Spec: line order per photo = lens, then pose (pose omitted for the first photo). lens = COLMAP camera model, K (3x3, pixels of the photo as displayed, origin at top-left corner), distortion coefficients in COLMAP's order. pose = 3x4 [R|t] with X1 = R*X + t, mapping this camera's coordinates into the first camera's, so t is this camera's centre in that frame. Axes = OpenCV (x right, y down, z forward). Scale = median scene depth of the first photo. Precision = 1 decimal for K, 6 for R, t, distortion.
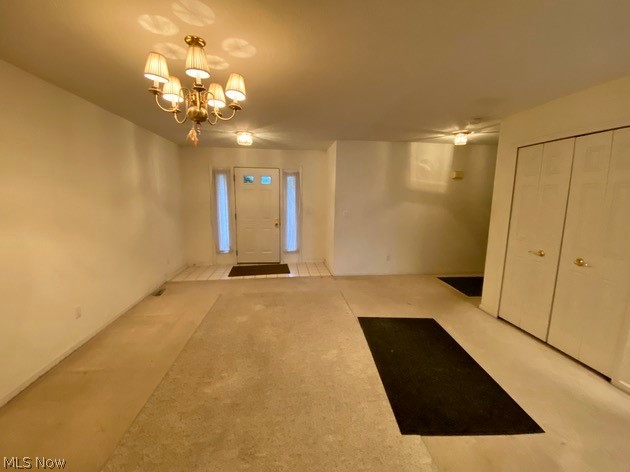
lens RADIAL K [[253.7, 0, 315.0], [0, 253.7, 236.0], [0, 0, 1]] dist [-0.010630, -0.000072]
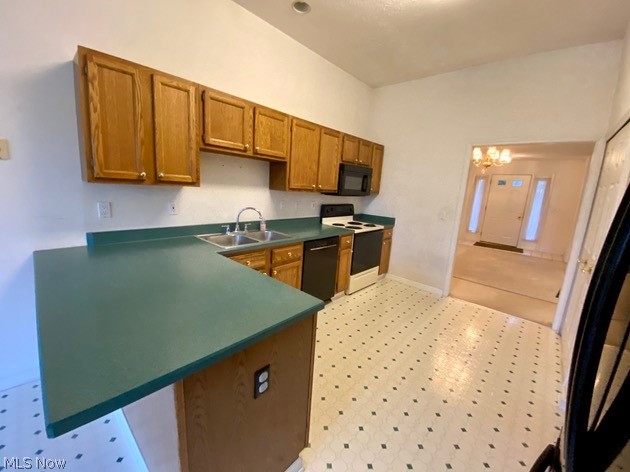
lens RADIAL K [[253.7, 0, 315.0], [0, 253.7, 236.0], [0, 0, 1]] dist [-0.010630, -0.000072]
pose [[0.634039, 0.170639, -0.754239, 0.179721], [-0.175643, 0.981636, 0.074434, 0.140129], [0.753090, 0.085283, 0.652367, -0.652553]]
